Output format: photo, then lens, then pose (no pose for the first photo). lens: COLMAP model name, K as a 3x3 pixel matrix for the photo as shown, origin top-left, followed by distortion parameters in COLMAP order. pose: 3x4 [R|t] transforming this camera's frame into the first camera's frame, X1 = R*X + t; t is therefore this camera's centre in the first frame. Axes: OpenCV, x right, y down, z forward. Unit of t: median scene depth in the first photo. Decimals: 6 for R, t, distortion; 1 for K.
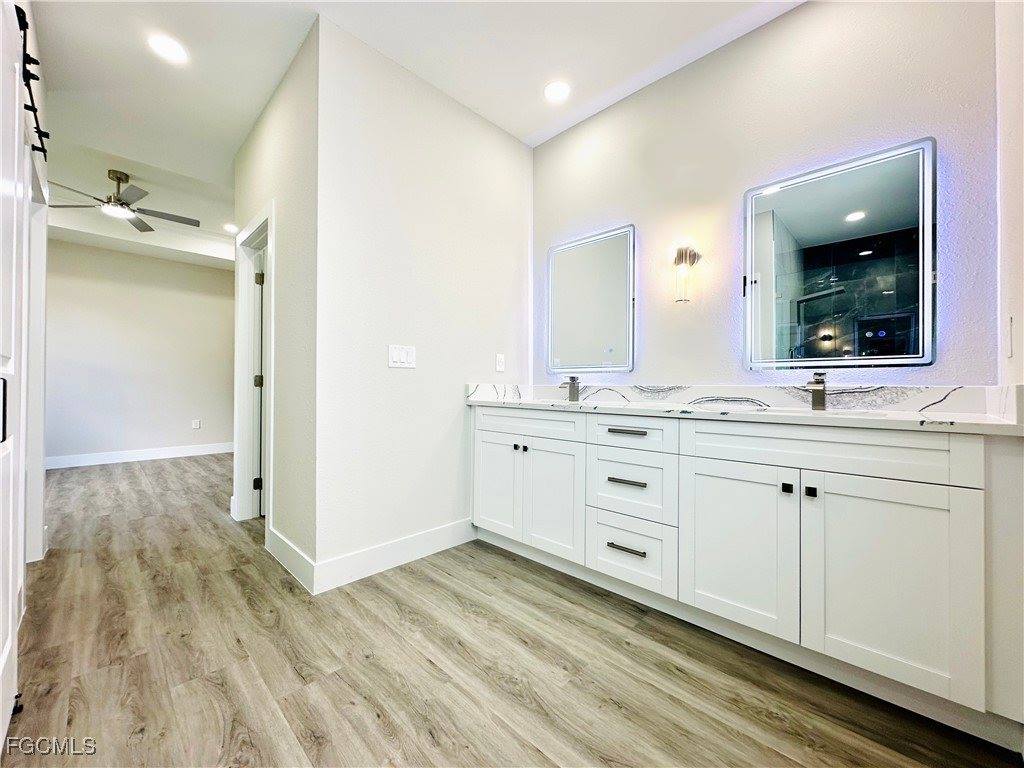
lens RADIAL K [[407.9, 0, 511.1], [0, 407.9, 384.5], [0, 0, 1]] dist [-0.000609, -0.000059]
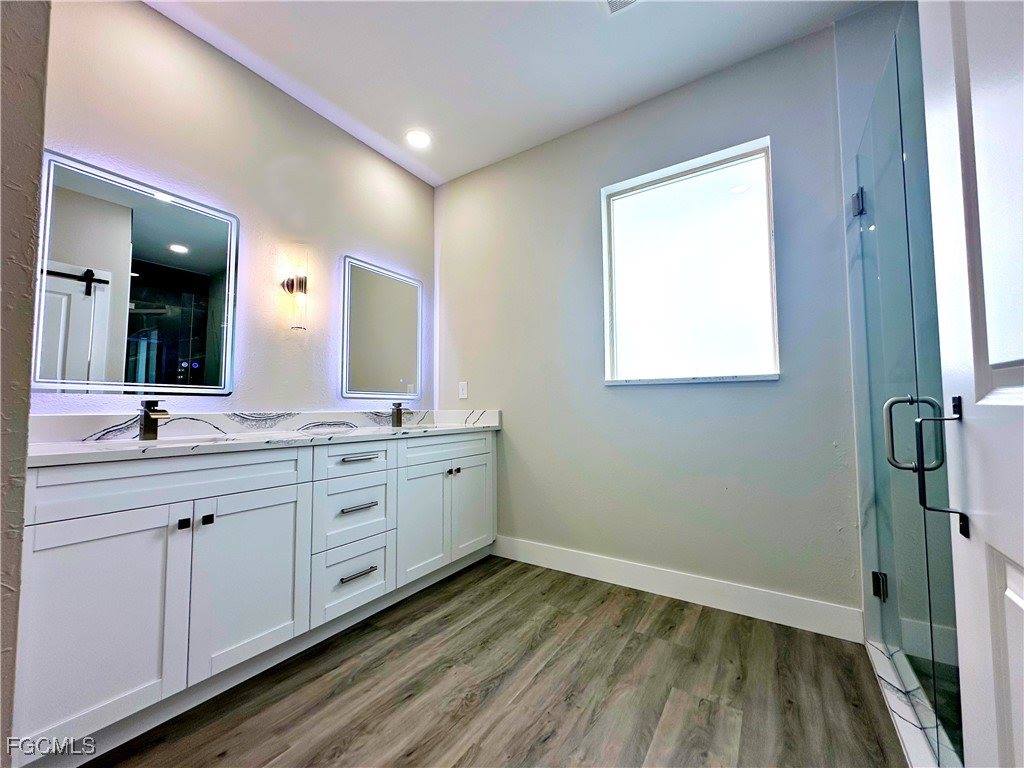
lens RADIAL K [[408.8, 0, 512.3], [0, 408.8, 402.2], [0, 0, 1]] dist [-0.001139, -0.000064]
pose [[-0.198594, 0.016318, 0.979946, -0.828222], [0.004707, 0.999866, -0.015696, -0.005688], [-0.980071, 0.001495, -0.198644, 0.867774]]
